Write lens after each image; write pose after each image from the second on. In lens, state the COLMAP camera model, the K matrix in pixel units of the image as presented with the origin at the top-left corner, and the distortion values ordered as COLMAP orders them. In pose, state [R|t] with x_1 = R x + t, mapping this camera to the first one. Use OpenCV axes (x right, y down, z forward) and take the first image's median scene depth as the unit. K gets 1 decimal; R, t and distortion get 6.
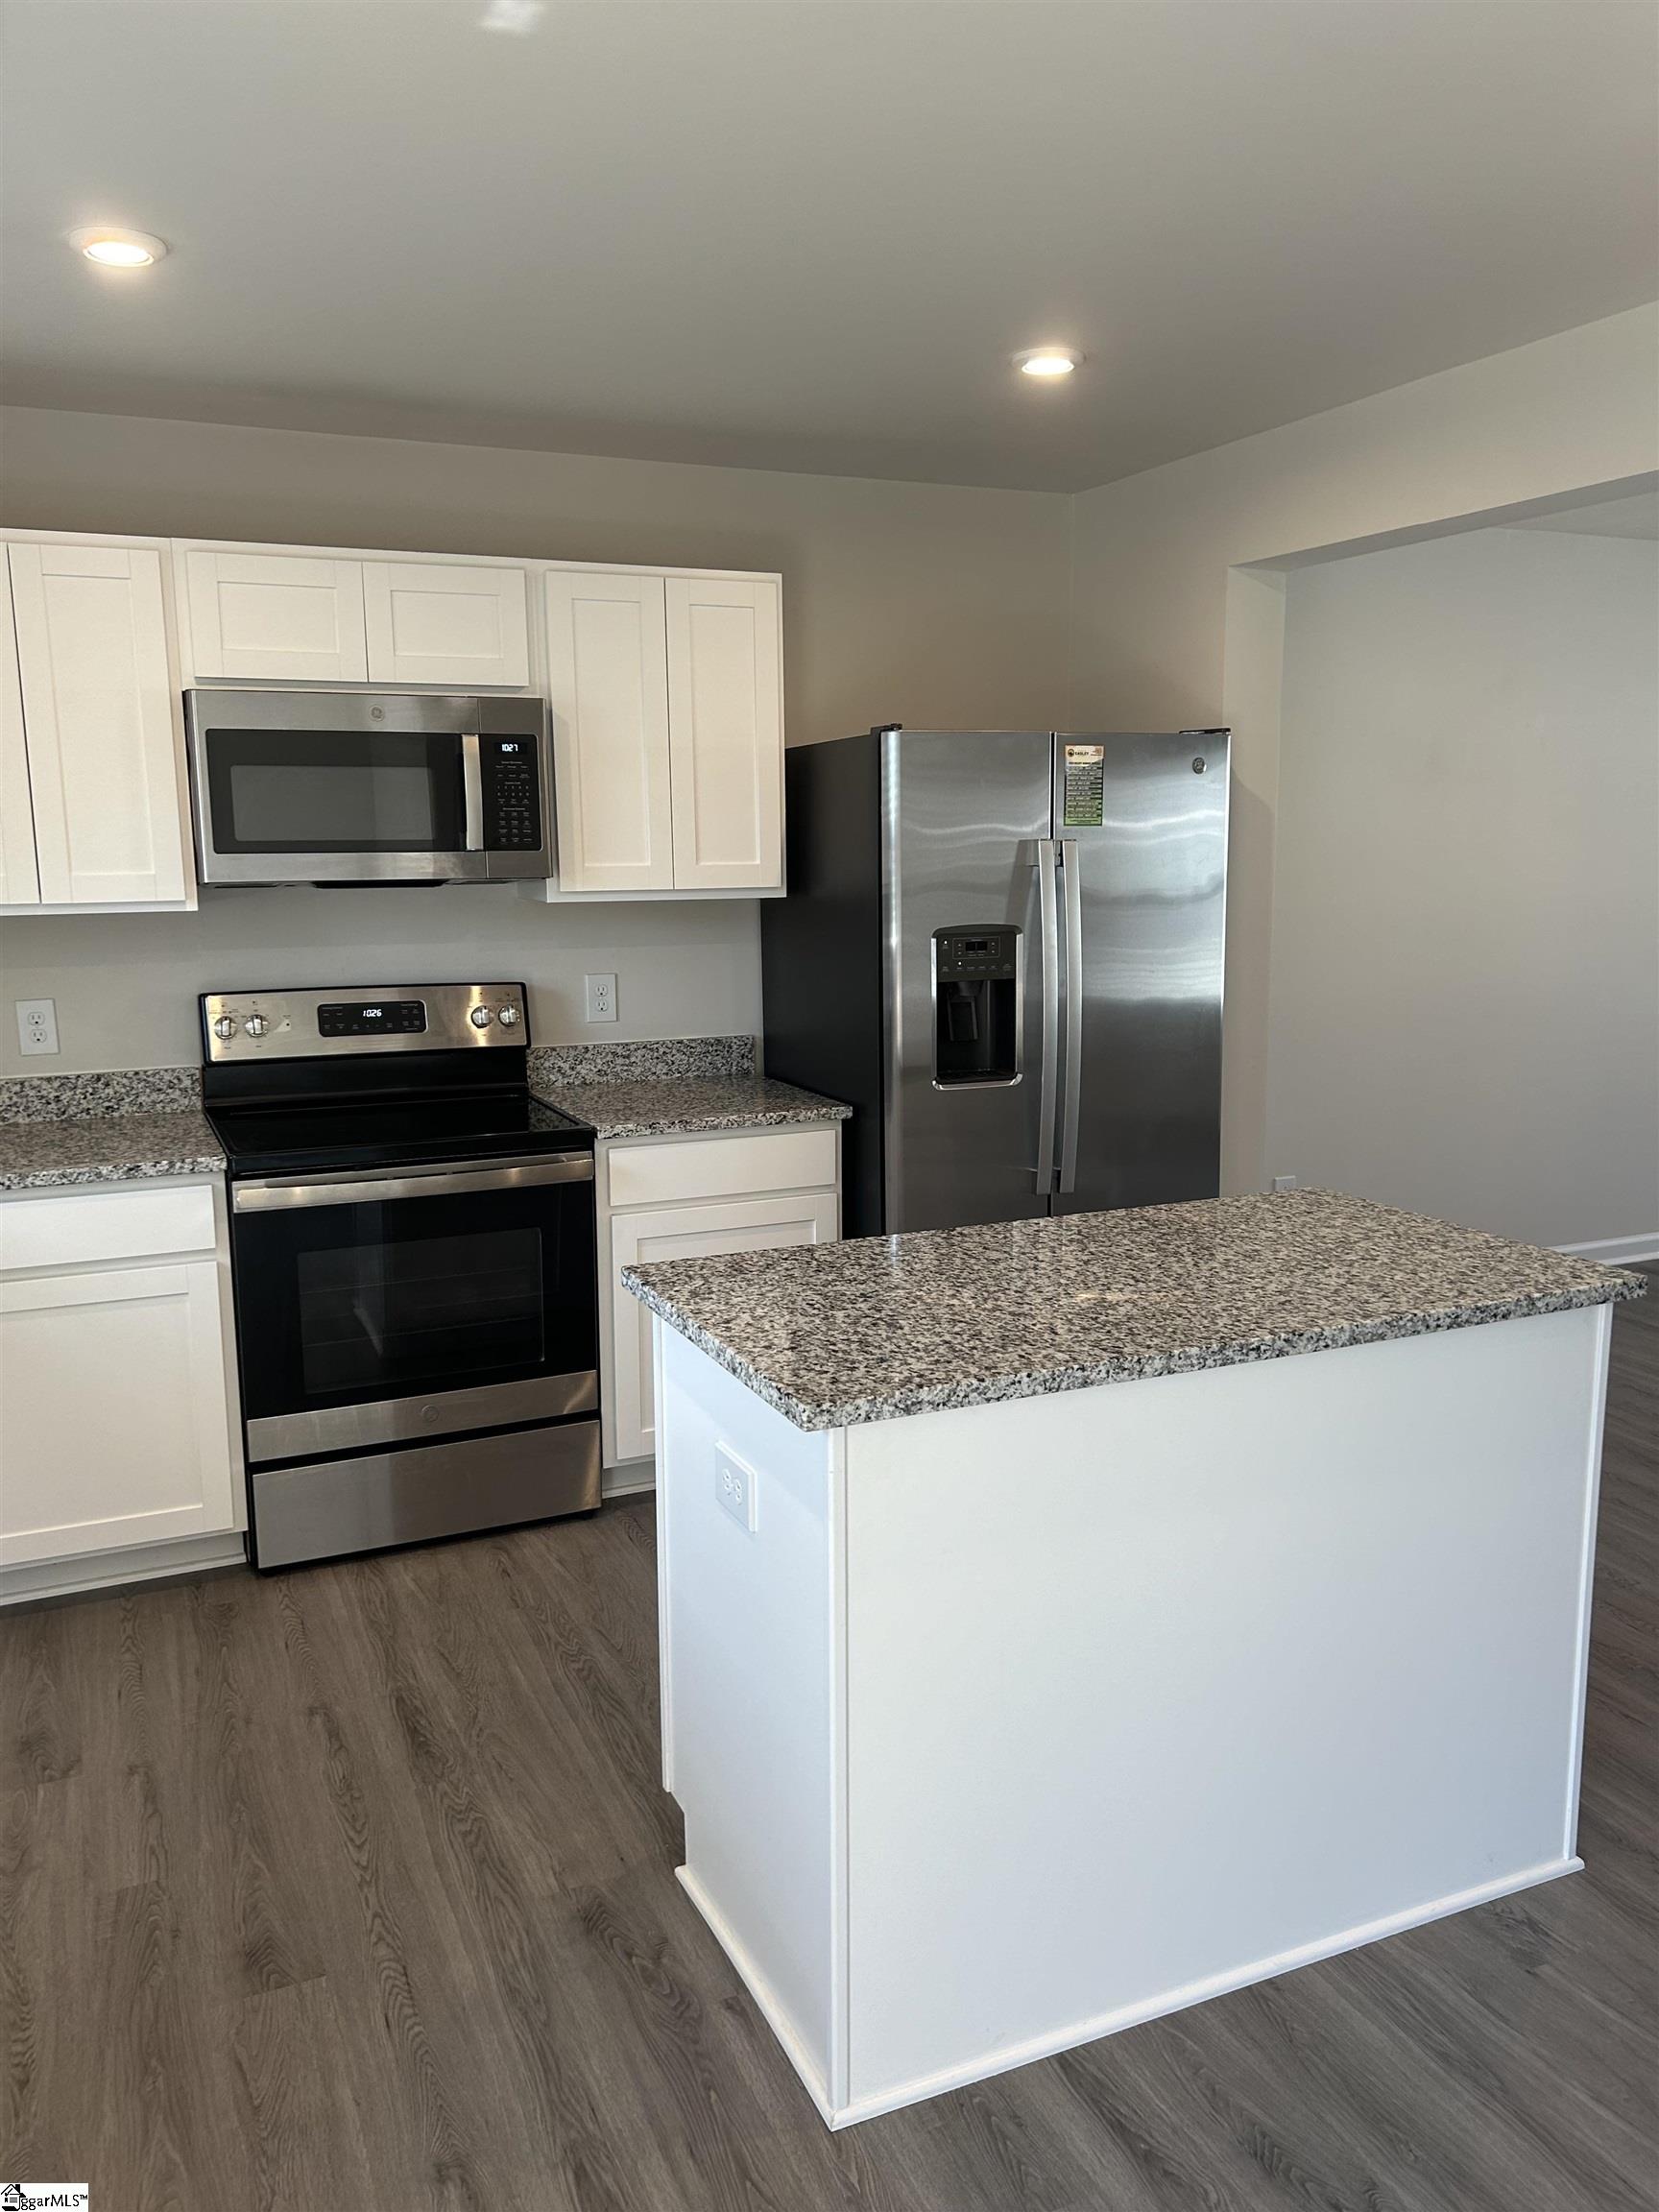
lens RADIAL K [[1674.7, 0, 803.8], [0, 1674.7, 1112.9], [0, 0, 1]] dist [0.053802, -0.051692]
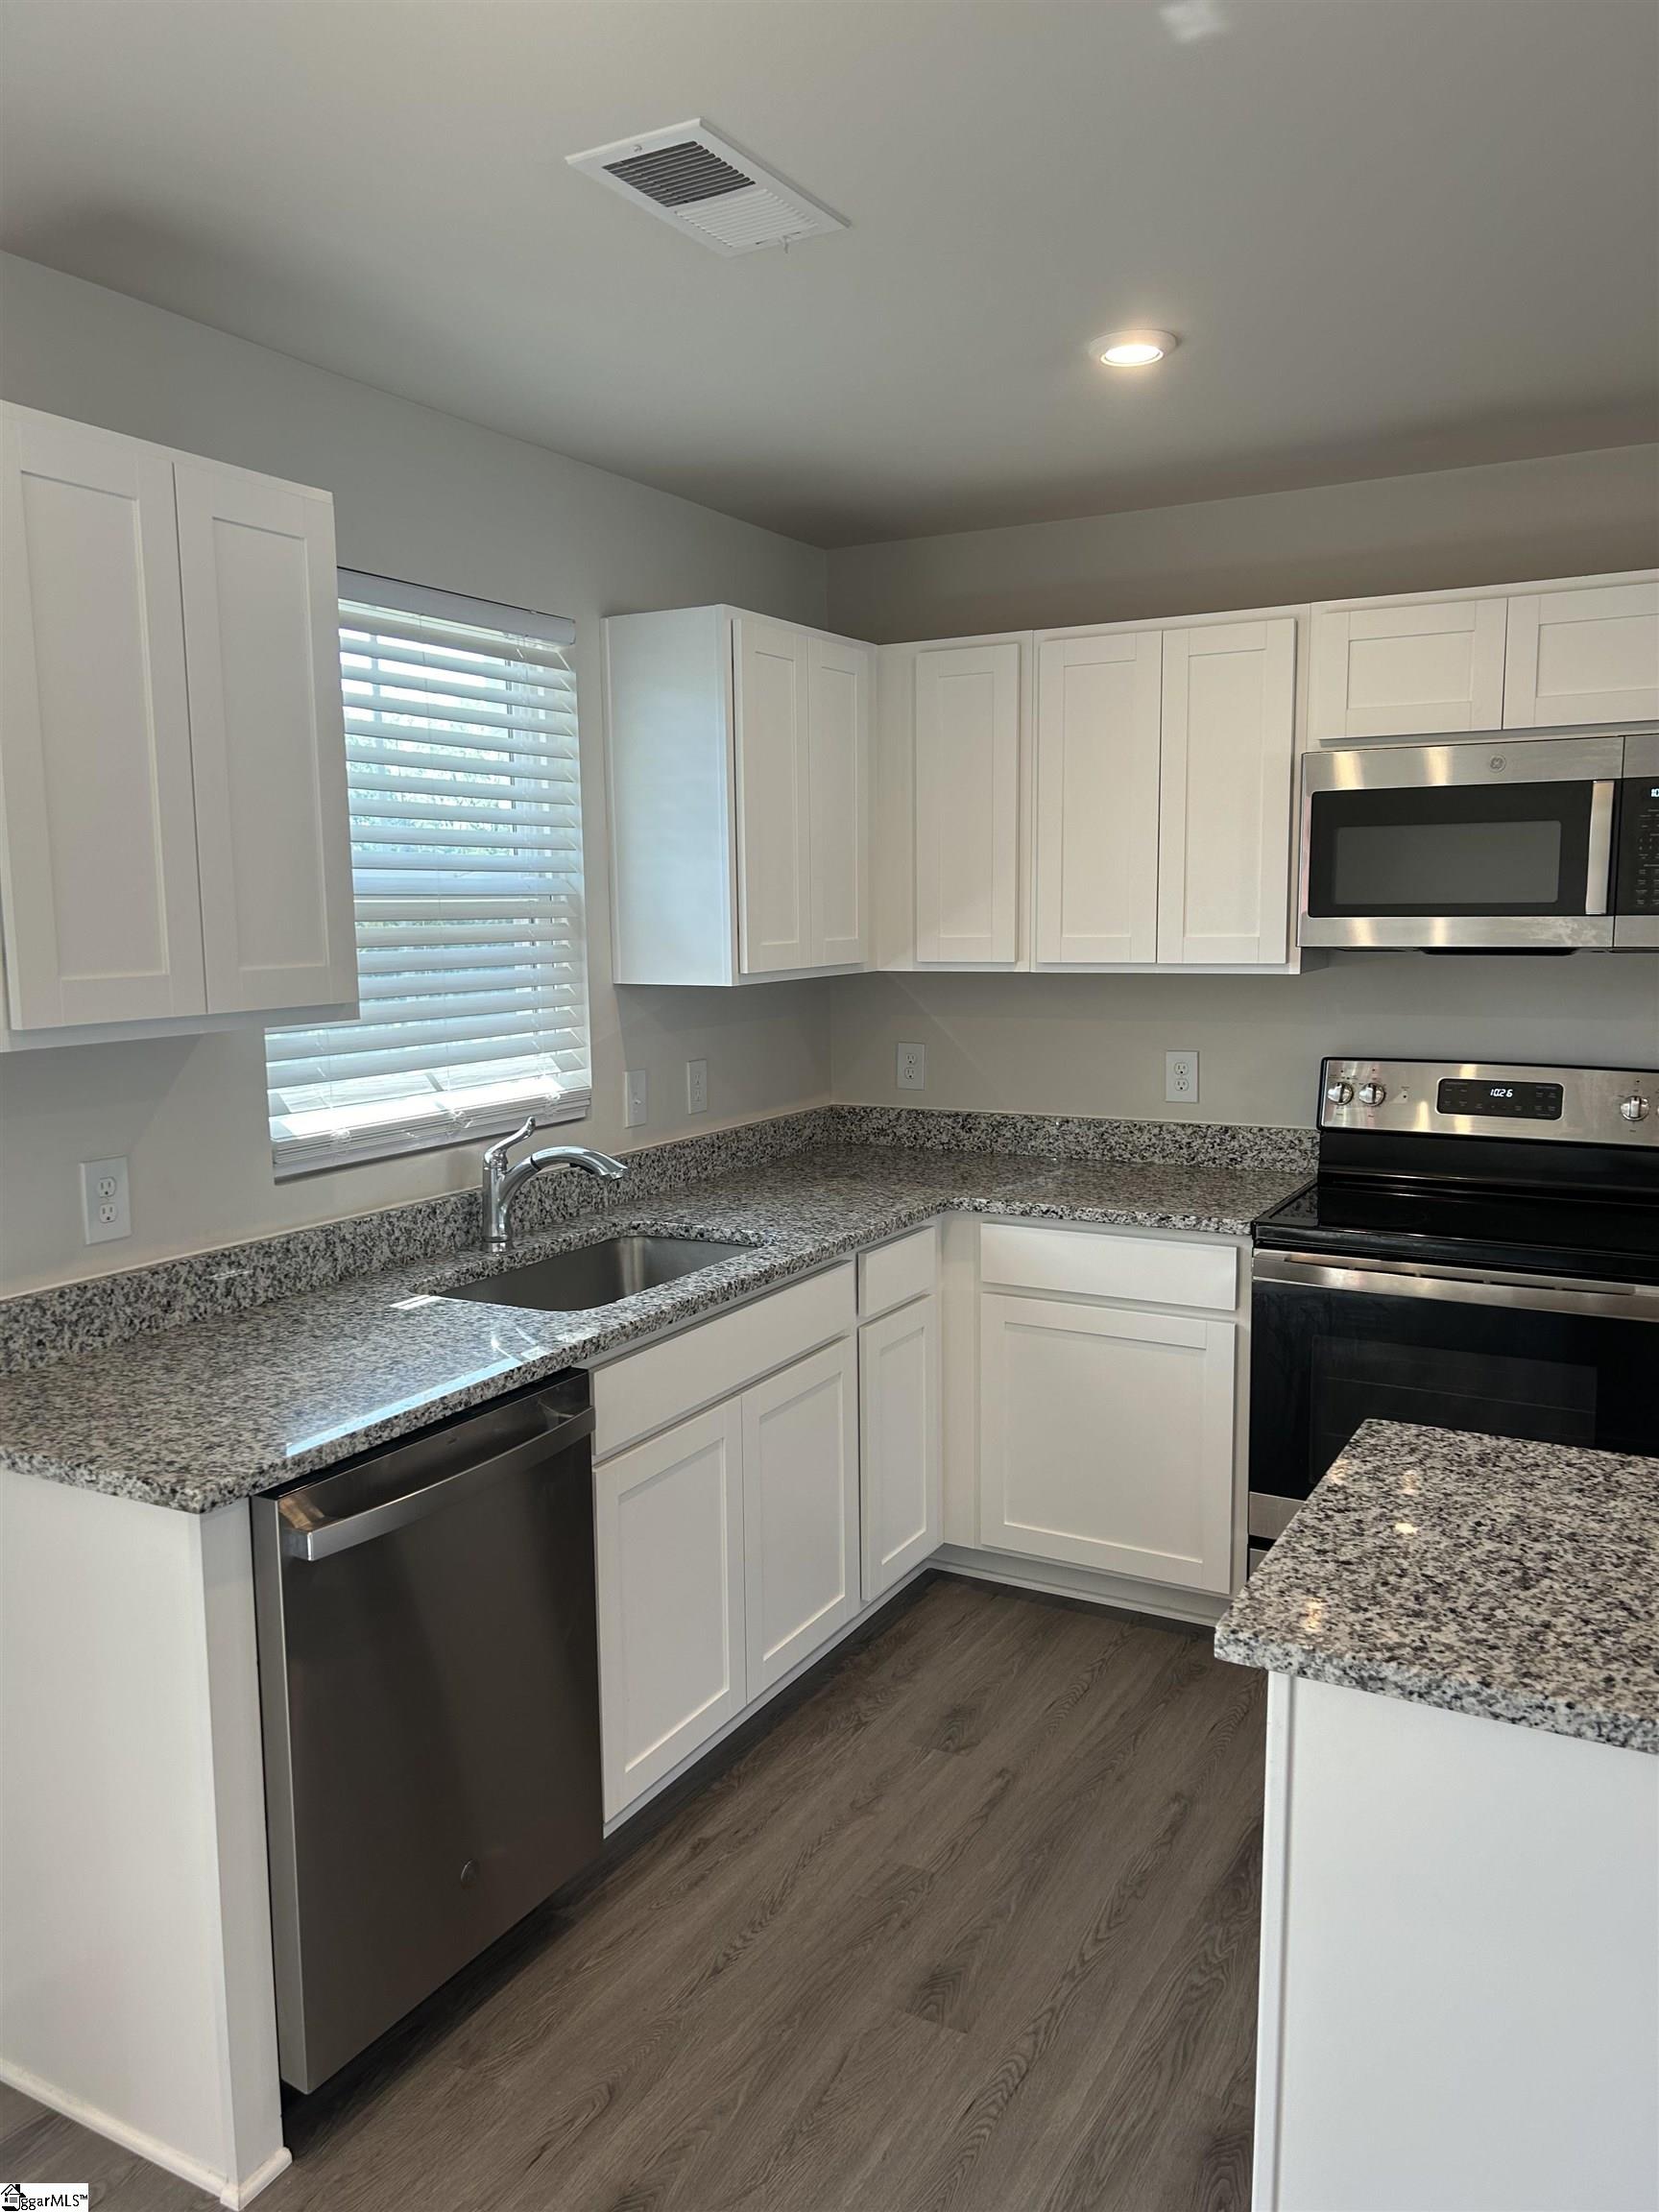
lens RADIAL K [[1674.7, 0, 803.8], [0, 1674.7, 1112.9], [0, 0, 1]] dist [0.053802, -0.051692]
pose [[0.602194, 0.105629, -0.791331, 0.339034], [-0.125330, 0.991426, 0.036964, -0.051090], [0.788451, 0.076918, 0.610269, 0.224685]]
